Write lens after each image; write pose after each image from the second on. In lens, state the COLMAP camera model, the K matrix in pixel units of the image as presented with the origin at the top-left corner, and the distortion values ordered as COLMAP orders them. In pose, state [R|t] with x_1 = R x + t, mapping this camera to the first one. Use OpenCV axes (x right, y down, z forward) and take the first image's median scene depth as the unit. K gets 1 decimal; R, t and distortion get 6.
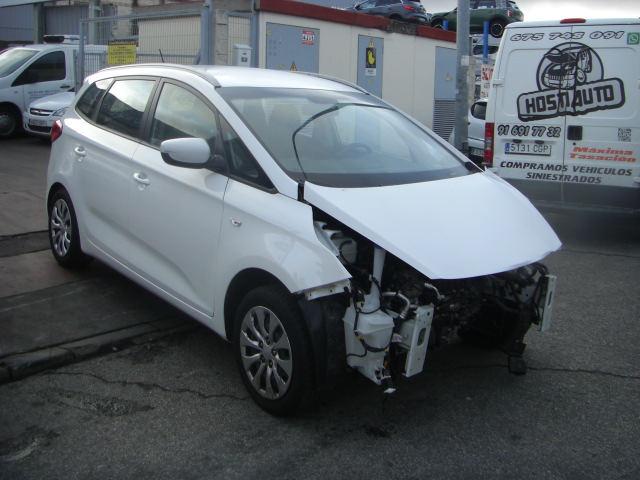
lens RADIAL K [[723.3, 0, 341.6], [0, 723.3, 173.9], [0, 0, 1]] dist [-0.160102, 0.065929]
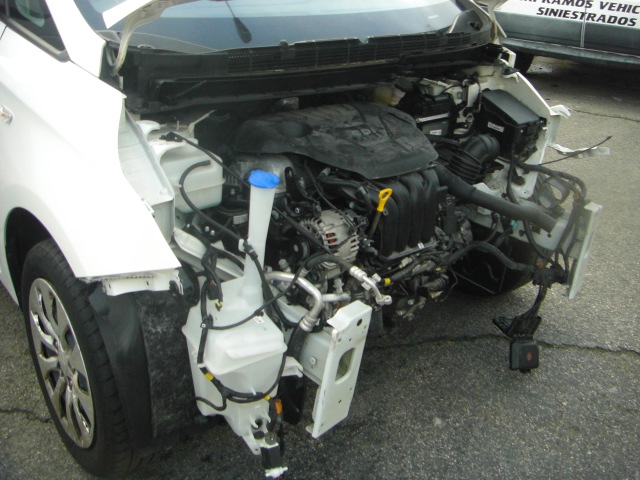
lens RADIAL K [[723.3, 0, 341.6], [0, 723.3, 173.9], [0, 0, 1]] dist [-0.160102, 0.065929]
pose [[0.999774, 0.015549, 0.014483, 0.097318], [-0.018581, 0.970375, 0.240886, -0.018254], [-0.010309, -0.241101, 0.970445, 0.535630]]
